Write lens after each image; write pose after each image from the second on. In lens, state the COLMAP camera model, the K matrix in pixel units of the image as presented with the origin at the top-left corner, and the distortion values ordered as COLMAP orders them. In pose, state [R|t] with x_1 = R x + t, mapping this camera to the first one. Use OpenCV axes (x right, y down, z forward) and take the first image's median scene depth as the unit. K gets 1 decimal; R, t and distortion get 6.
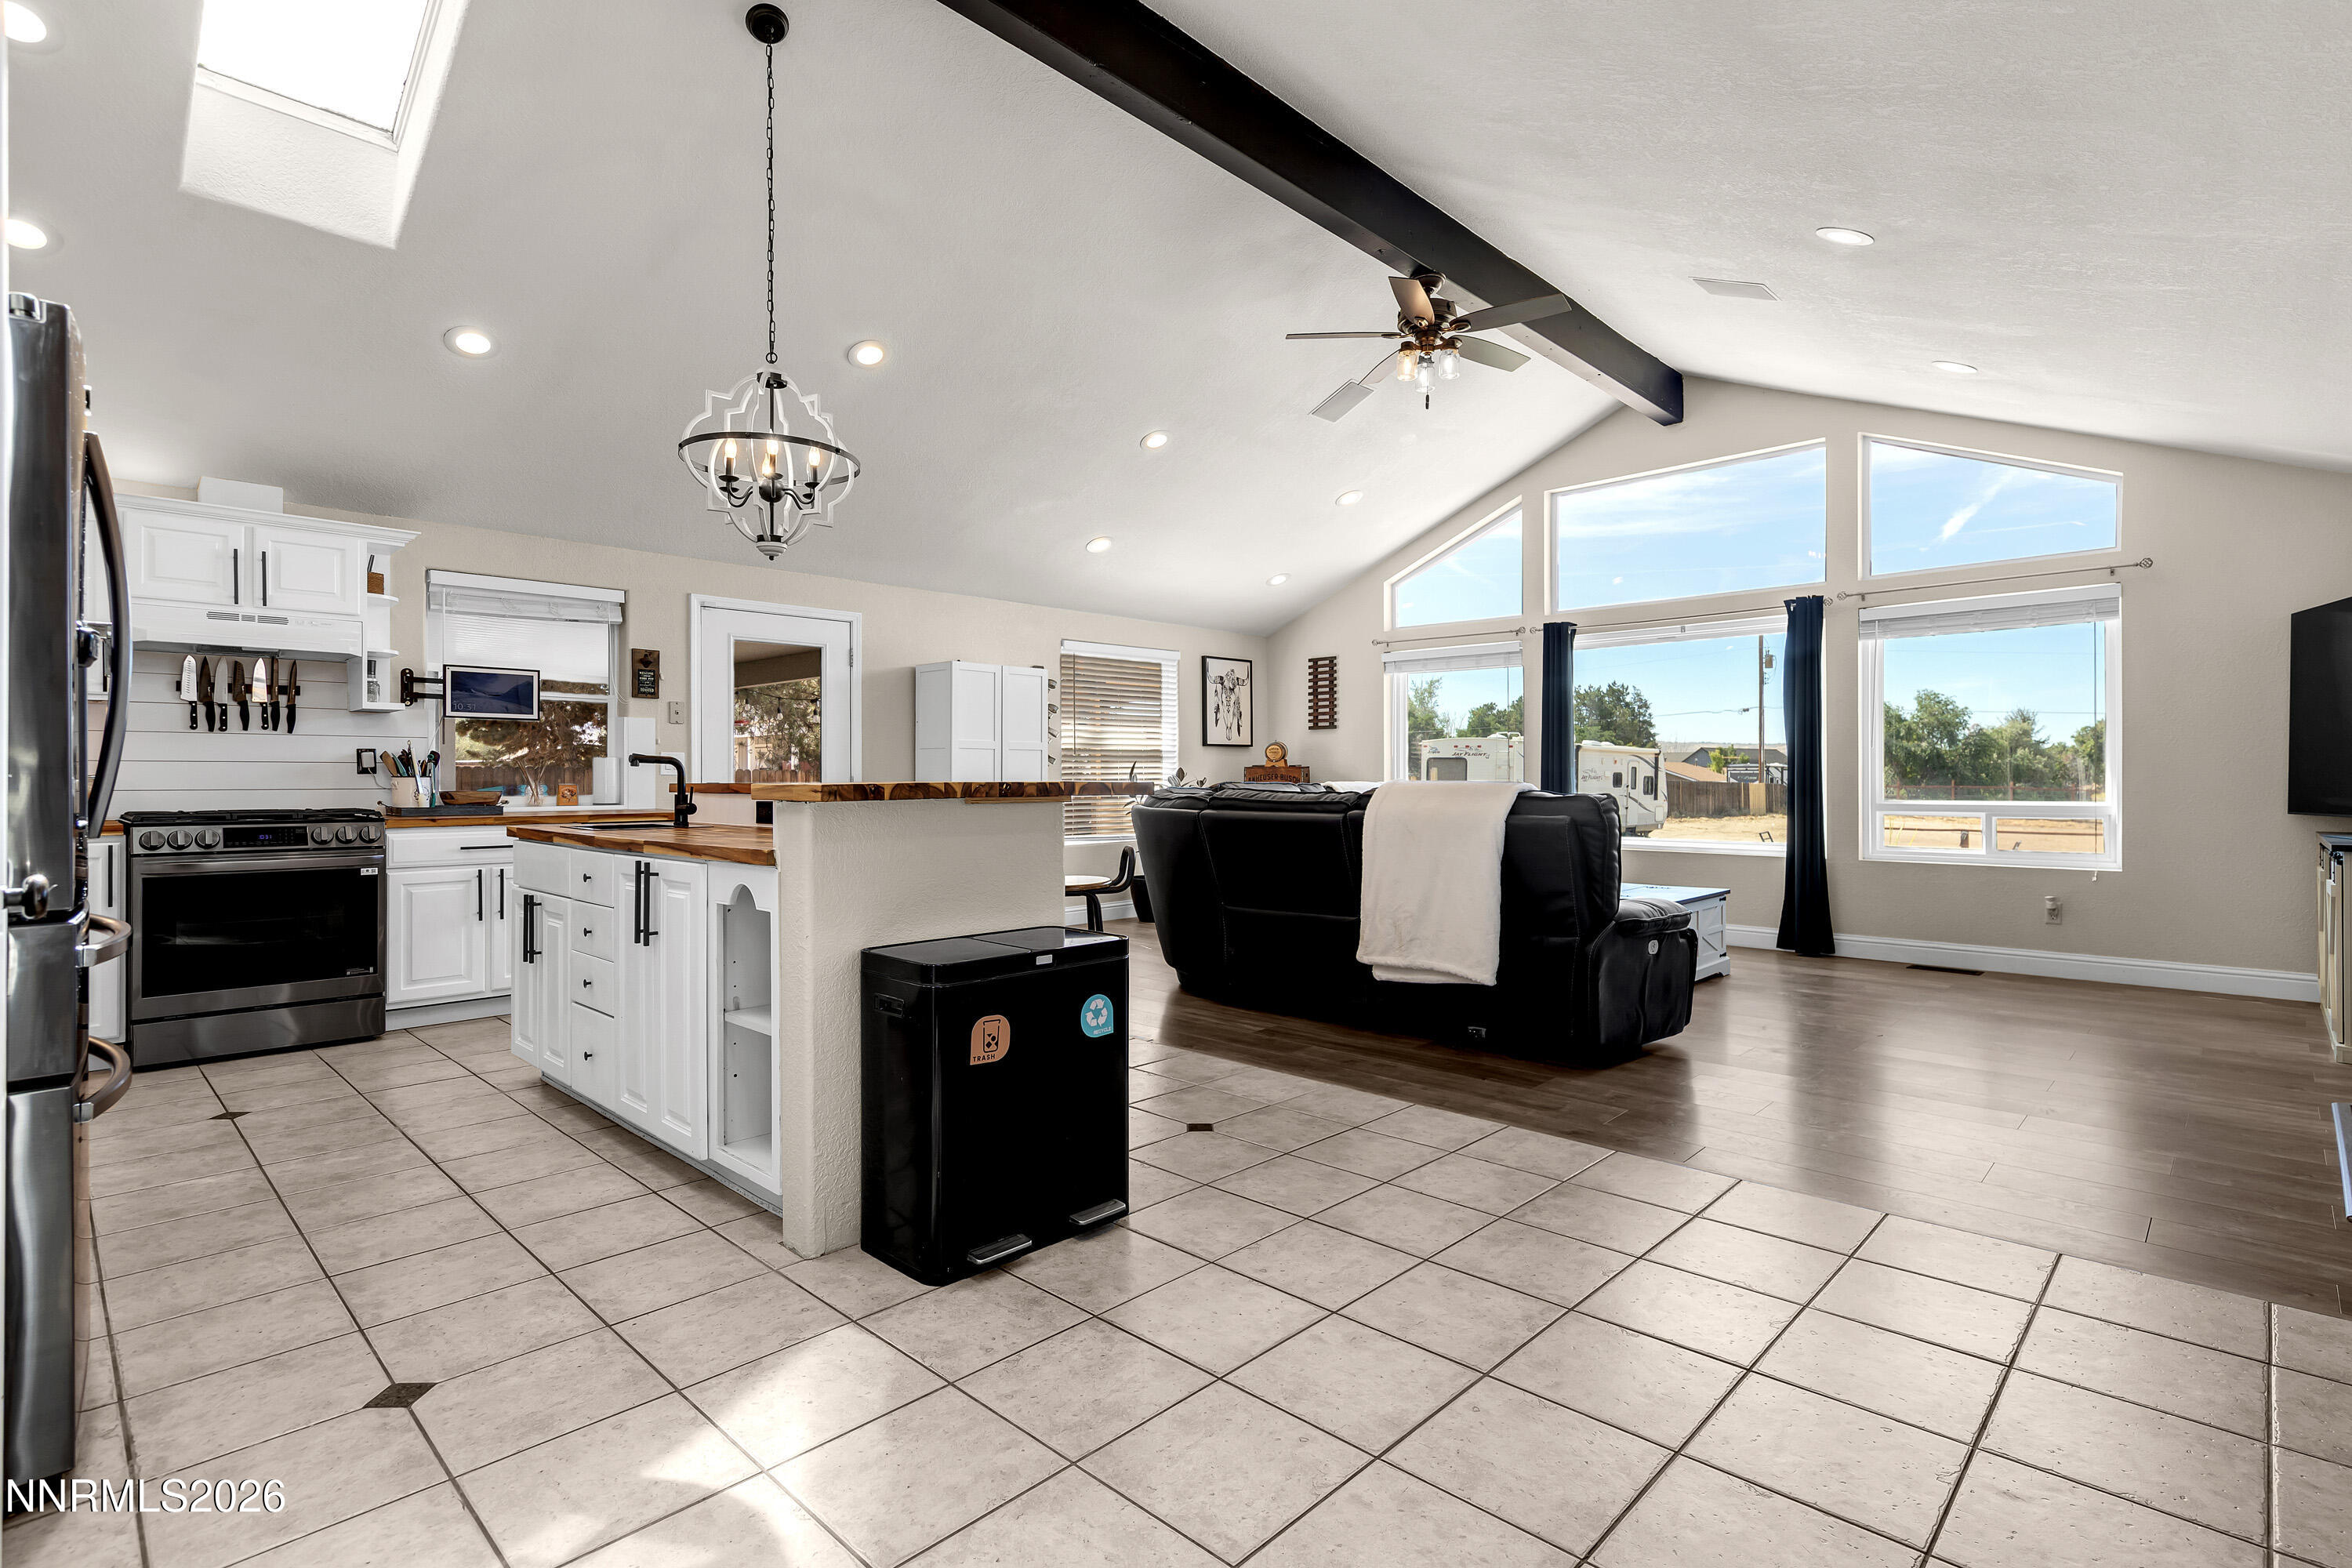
lens RADIAL K [[1122.5, 0, 1201.2], [0, 1122.5, 775.3], [0, 0, 1]] dist [0.004623, 0.000258]
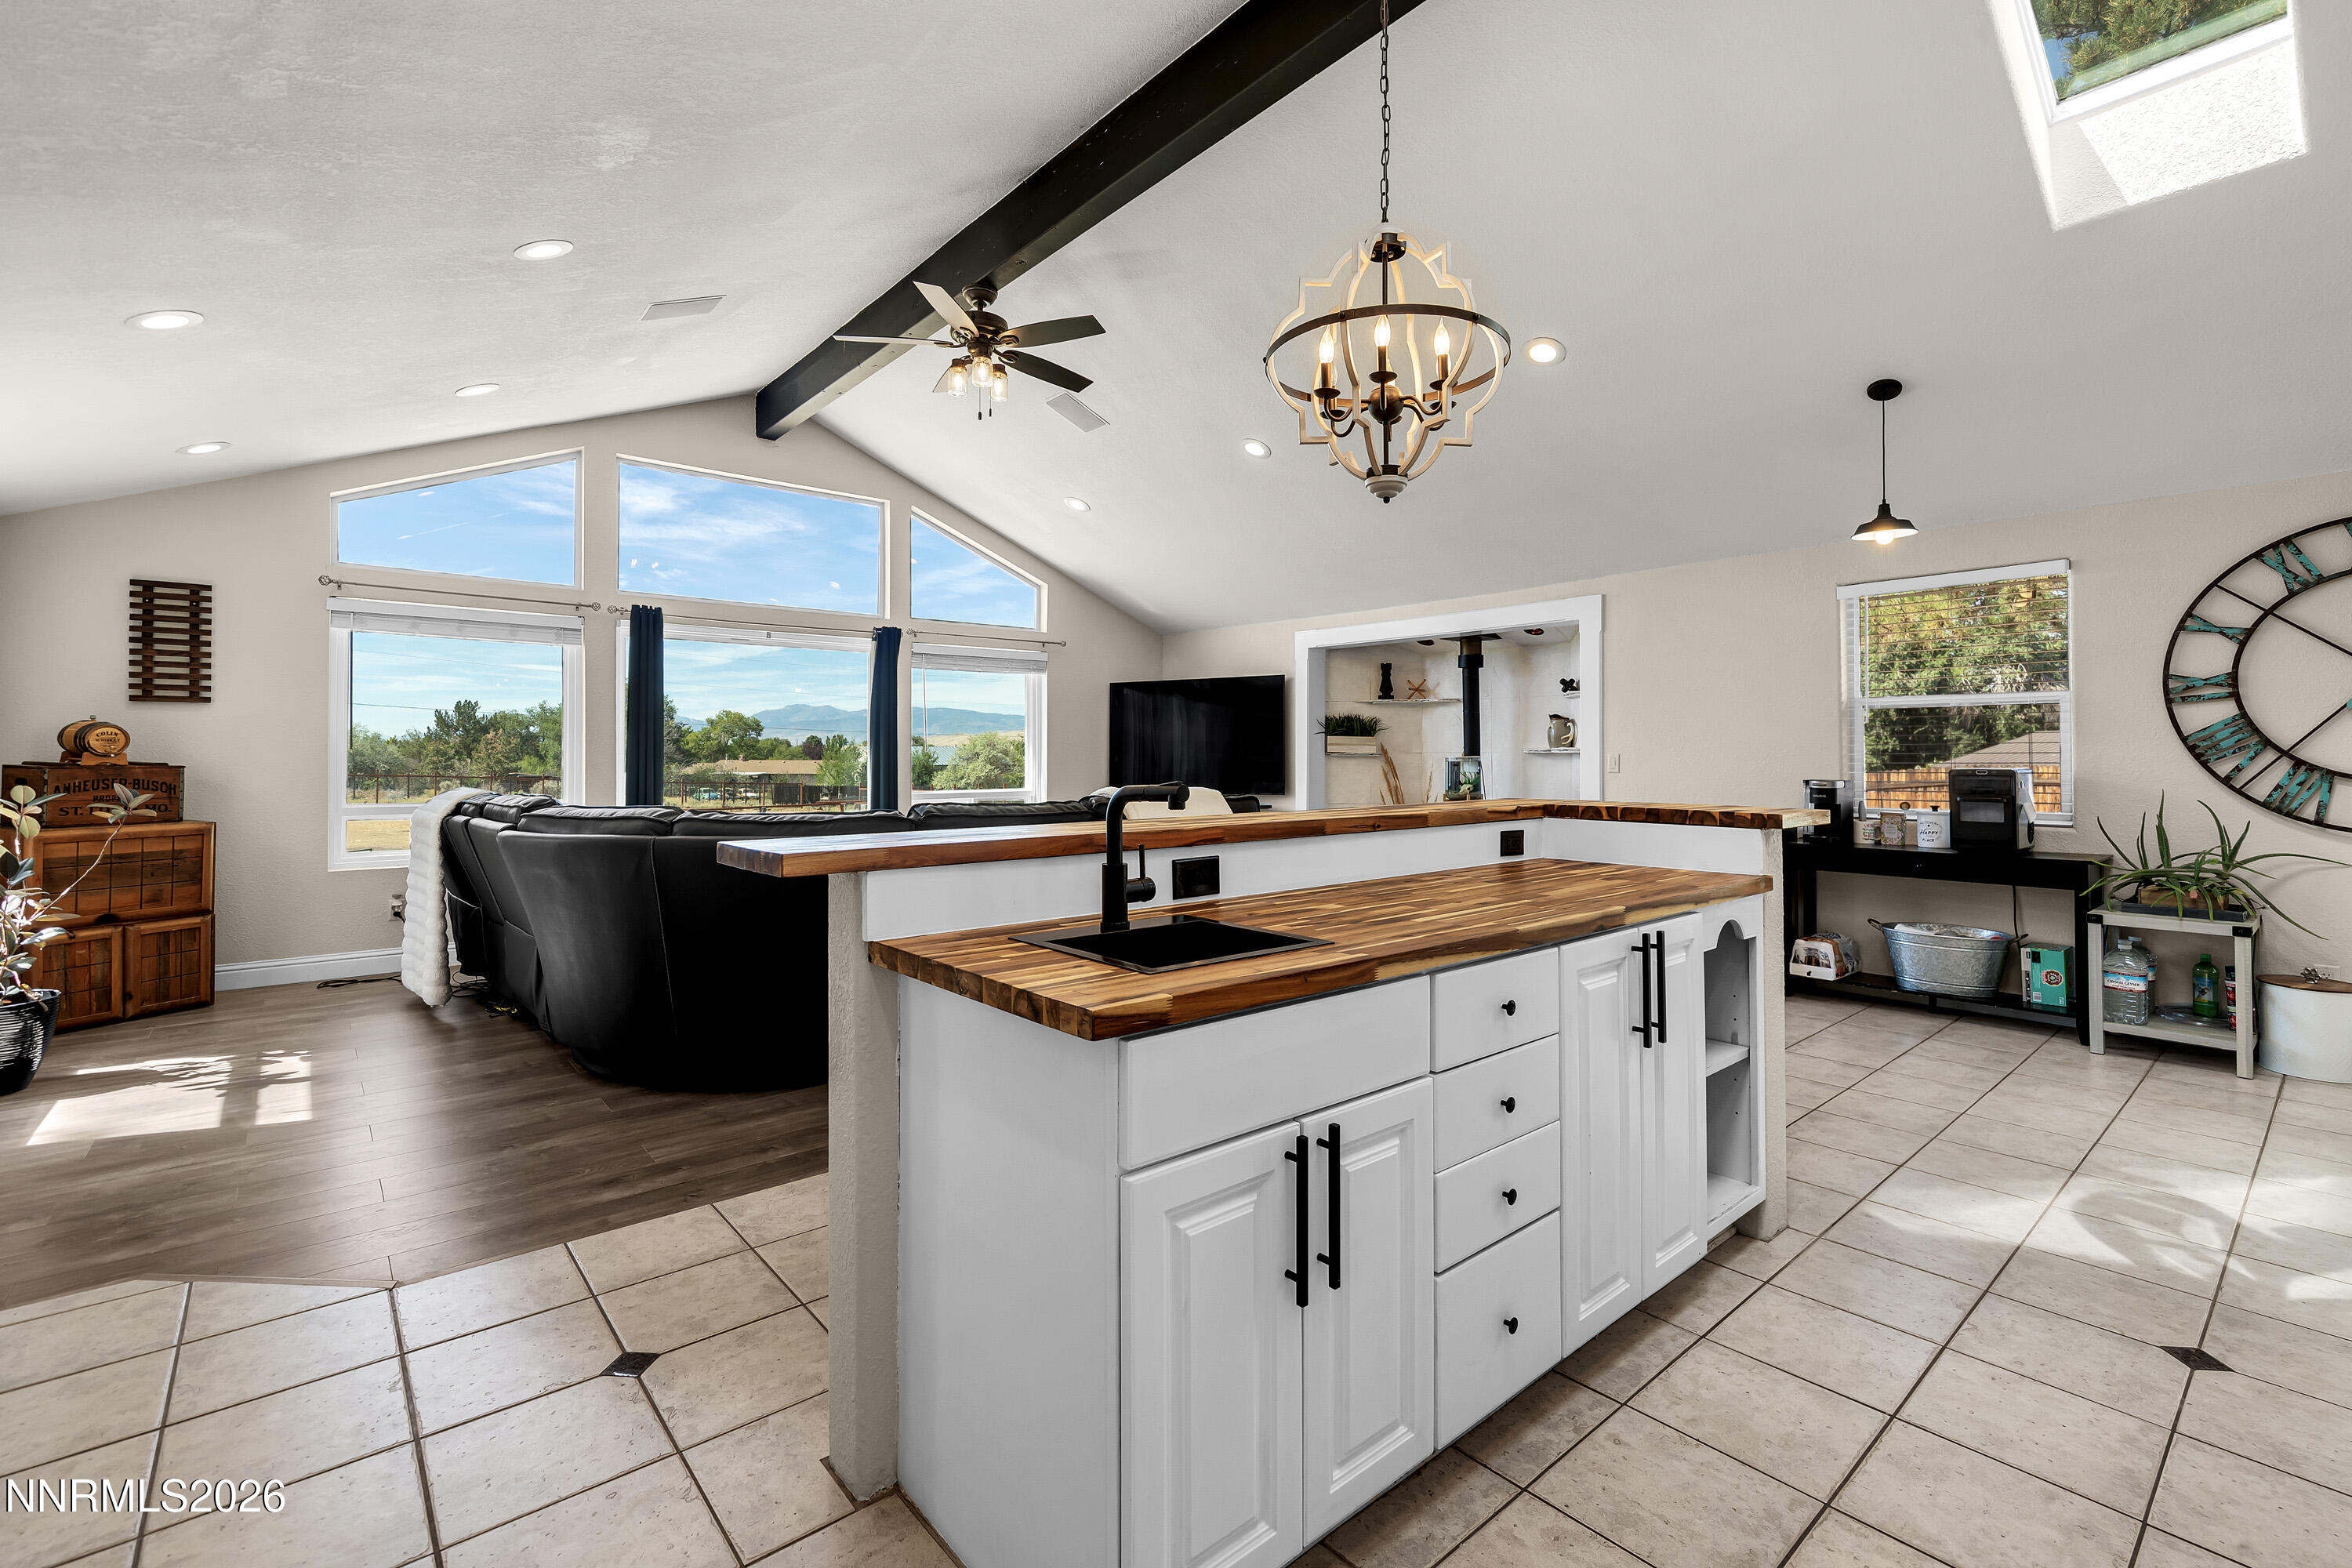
lens RADIAL K [[1029.0, 0, 1192.8], [0, 1029.0, 745.1], [0, 0, 1]] dist [0.003534, 0.001095]
pose [[0.094829, 0.011526, 0.995427, -0.627907], [-0.002634, 0.999932, -0.011327, -0.020893], [-0.995490, -0.001548, 0.094853, 0.645786]]
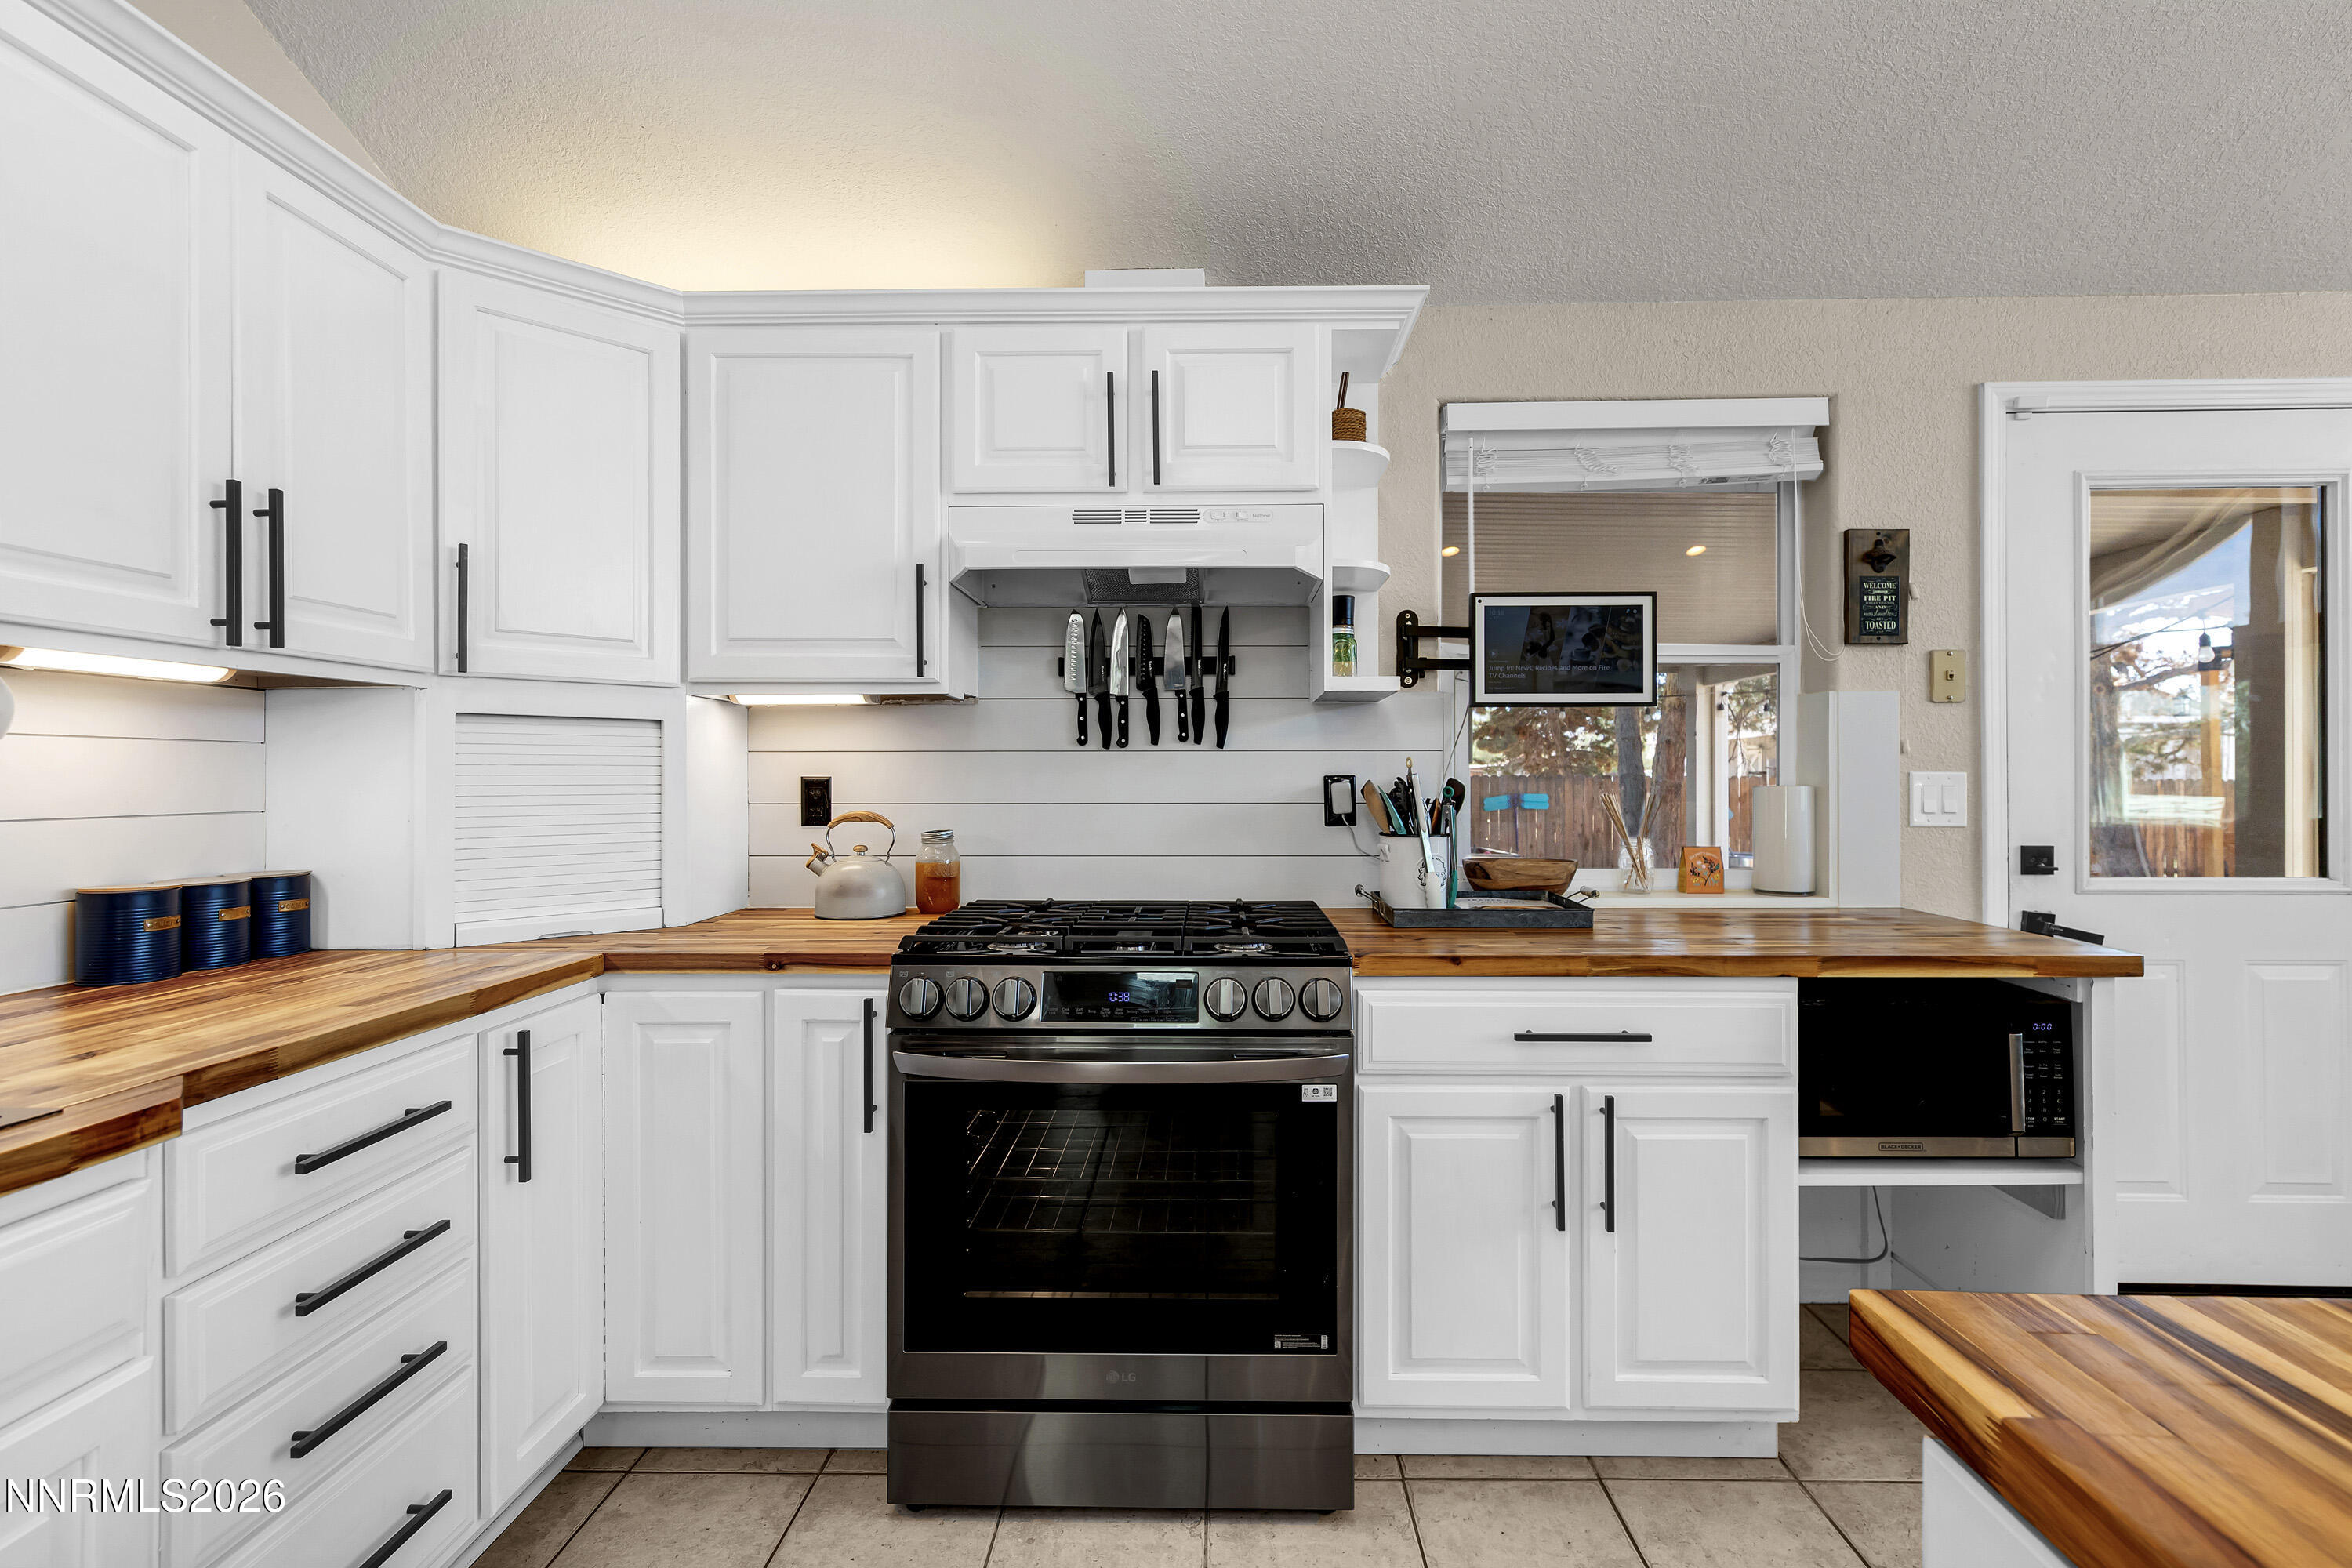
lens RADIAL K [[1060.5, 0, 1207.5], [0, 1060.5, 776.0], [0, 0, 1]] dist [0.003638, 0.000169]
pose [[0.680465, -0.002464, -0.732777, -0.387131], [0.002412, 0.999996, -0.001123, -0.020343], [0.732777, -0.001003, 0.680468, 0.564368]]
